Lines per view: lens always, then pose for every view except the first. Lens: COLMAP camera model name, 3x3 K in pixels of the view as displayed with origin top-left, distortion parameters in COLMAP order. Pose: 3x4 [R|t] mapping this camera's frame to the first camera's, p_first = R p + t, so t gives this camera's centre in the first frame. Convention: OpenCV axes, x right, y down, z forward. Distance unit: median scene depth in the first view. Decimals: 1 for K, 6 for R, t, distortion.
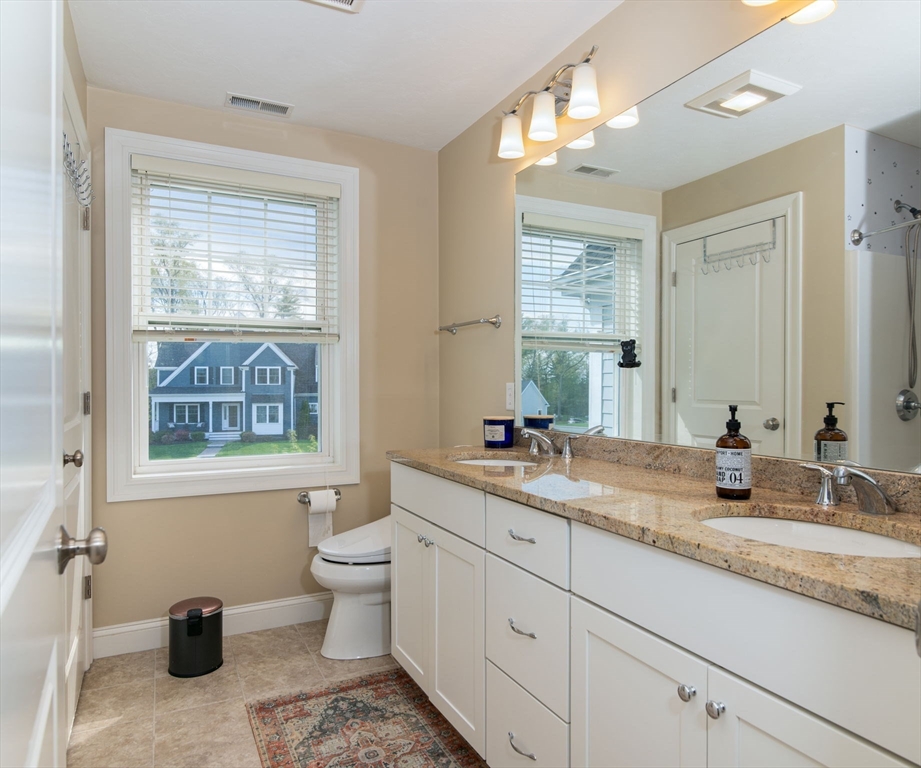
lens RADIAL K [[616.2, 0, 462.8], [0, 616.2, 385.3], [0, 0, 1]] dist [-0.023926, 0.002278]
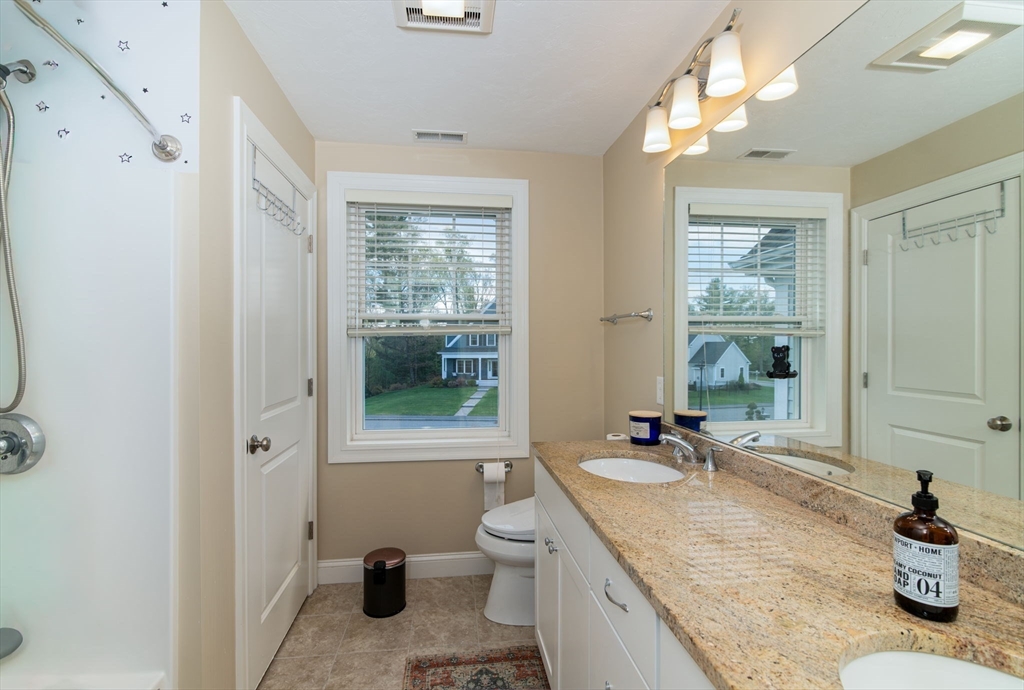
lens RADIAL K [[468.1, 0, 505.3], [0, 468.1, 341.5], [0, 0, 1]] dist [-0.010065, 0.000280]
pose [[0.938946, -0.001738, -0.344060, 0.105913], [-0.000085, 0.999986, -0.005283, -0.059762], [0.344064, 0.004990, 0.938933, 0.209615]]
